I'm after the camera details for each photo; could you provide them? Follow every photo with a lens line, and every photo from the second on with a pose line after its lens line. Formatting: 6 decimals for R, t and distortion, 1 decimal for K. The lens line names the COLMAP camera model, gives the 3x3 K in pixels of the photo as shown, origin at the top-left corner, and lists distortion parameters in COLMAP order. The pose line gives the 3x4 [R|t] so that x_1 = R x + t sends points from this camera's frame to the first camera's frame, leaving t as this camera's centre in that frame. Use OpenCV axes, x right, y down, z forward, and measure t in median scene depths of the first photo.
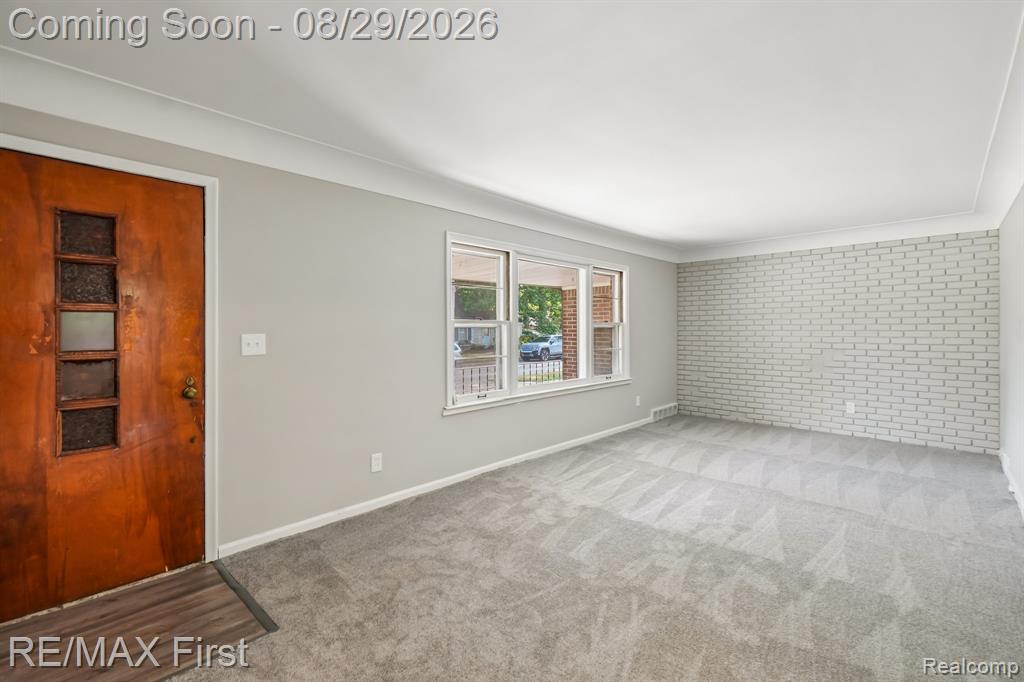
lens RADIAL K [[443.6, 0, 514.8], [0, 443.6, 331.9], [0, 0, 1]] dist [-0.007890, 0.000703]
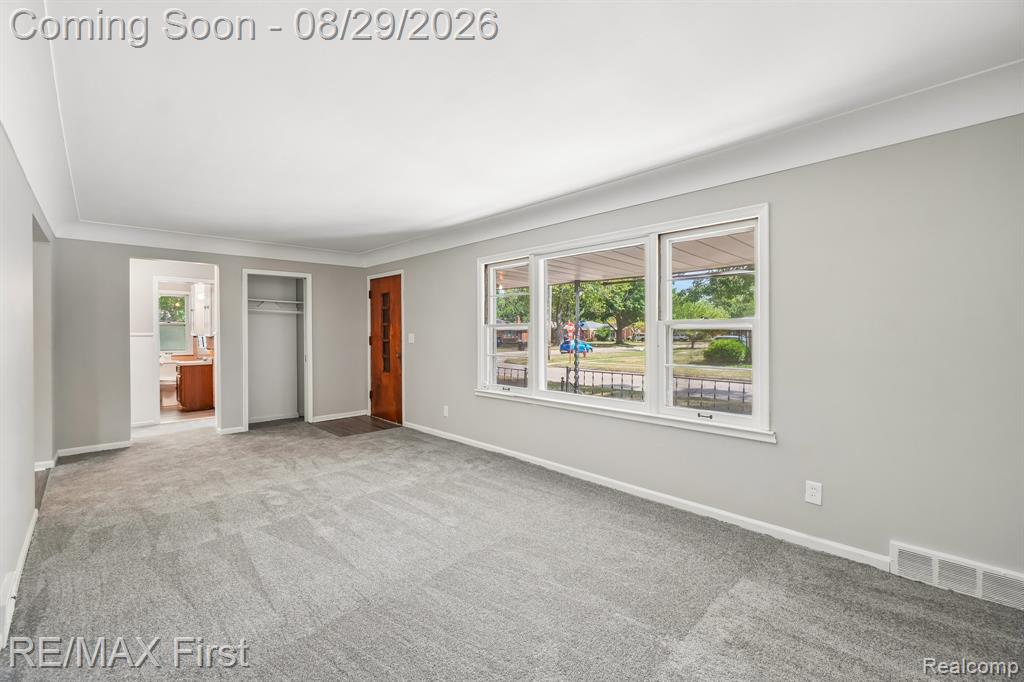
lens RADIAL K [[445.8, 0, 516.0], [0, 445.8, 333.5], [0, 0, 1]] dist [-0.008992, 0.000415]
pose [[-0.036531, 0.011843, -0.999262, 1.858084], [0.001190, 0.999930, 0.011807, -0.025074], [0.999332, -0.000758, -0.036542, 1.815806]]
